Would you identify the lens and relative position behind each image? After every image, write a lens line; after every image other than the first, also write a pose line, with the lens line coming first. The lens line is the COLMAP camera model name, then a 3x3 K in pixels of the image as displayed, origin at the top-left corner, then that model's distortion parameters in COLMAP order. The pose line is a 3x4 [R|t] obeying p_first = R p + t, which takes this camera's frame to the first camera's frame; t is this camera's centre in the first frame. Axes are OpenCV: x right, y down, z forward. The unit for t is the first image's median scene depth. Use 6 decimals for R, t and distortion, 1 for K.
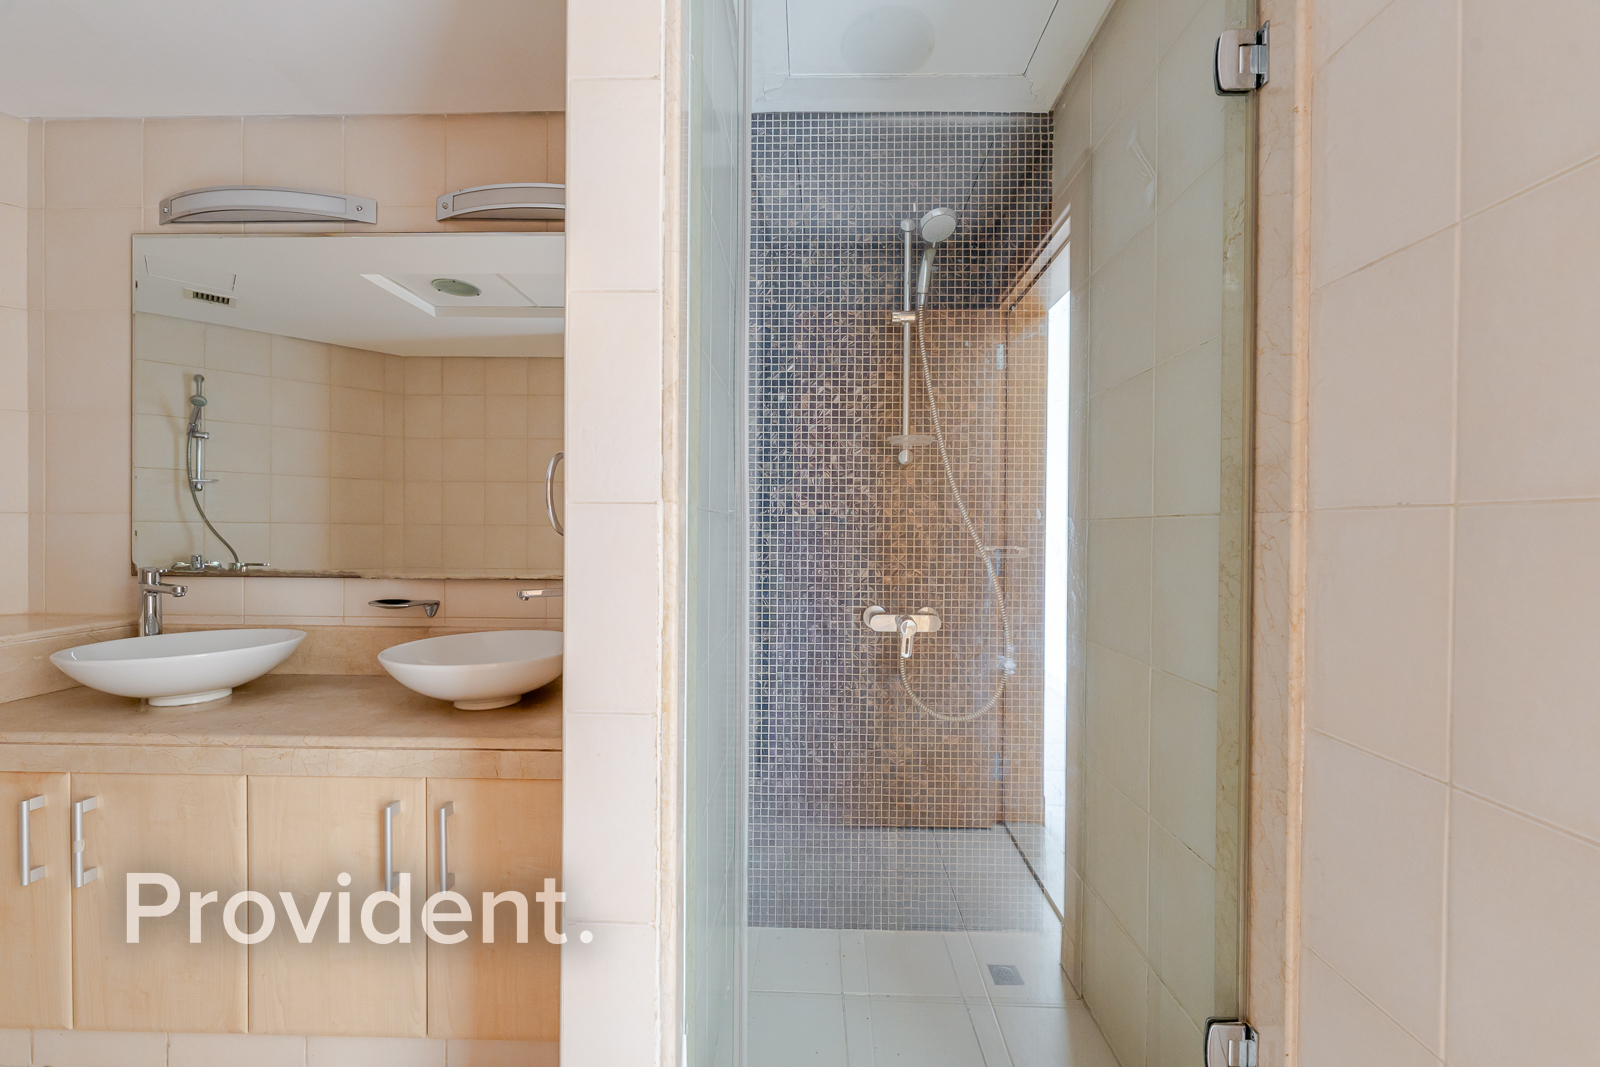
lens RADIAL K [[638.6, 0, 795.6], [0, 638.6, 533.9], [0, 0, 1]] dist [0.000456, 0.000795]
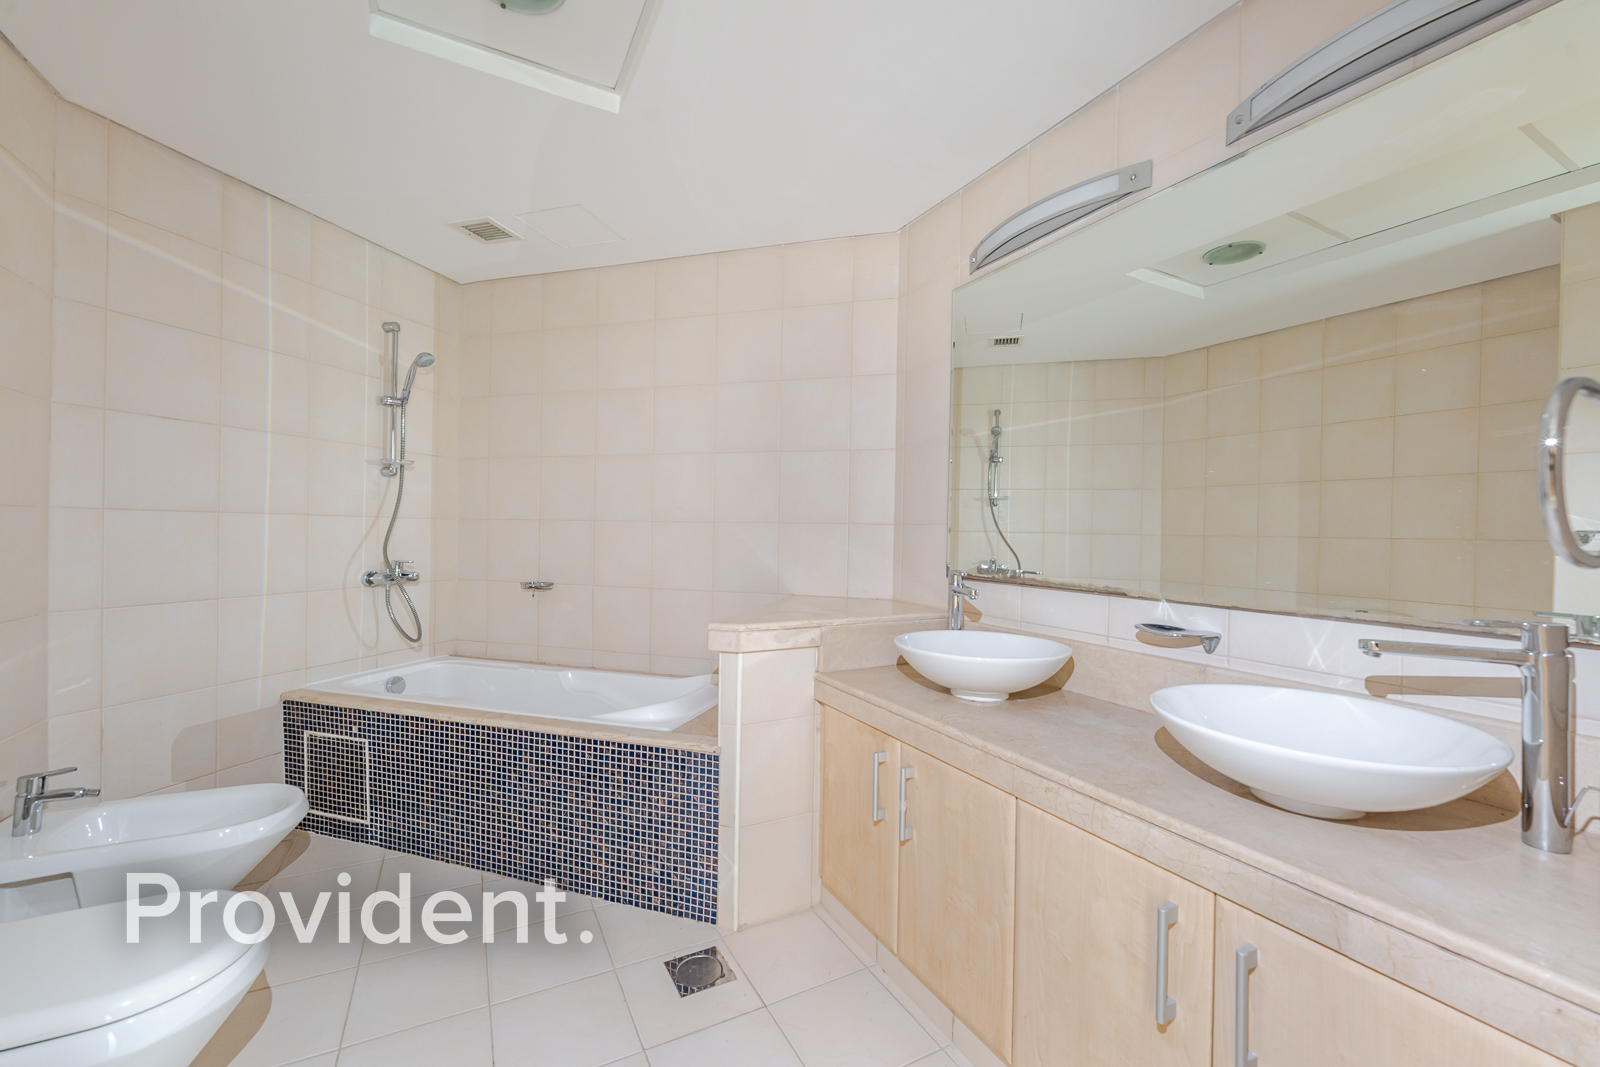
lens RADIAL K [[638.6, 0, 795.5], [0, 638.6, 534.5], [0, 0, 1]] dist [0.000456, 0.000795]
pose [[0.488503, 0.006228, -0.872540, -0.136666], [-0.020660, 0.999777, -0.004430, -0.001897], [0.872318, 0.020191, 0.488522, 0.171344]]
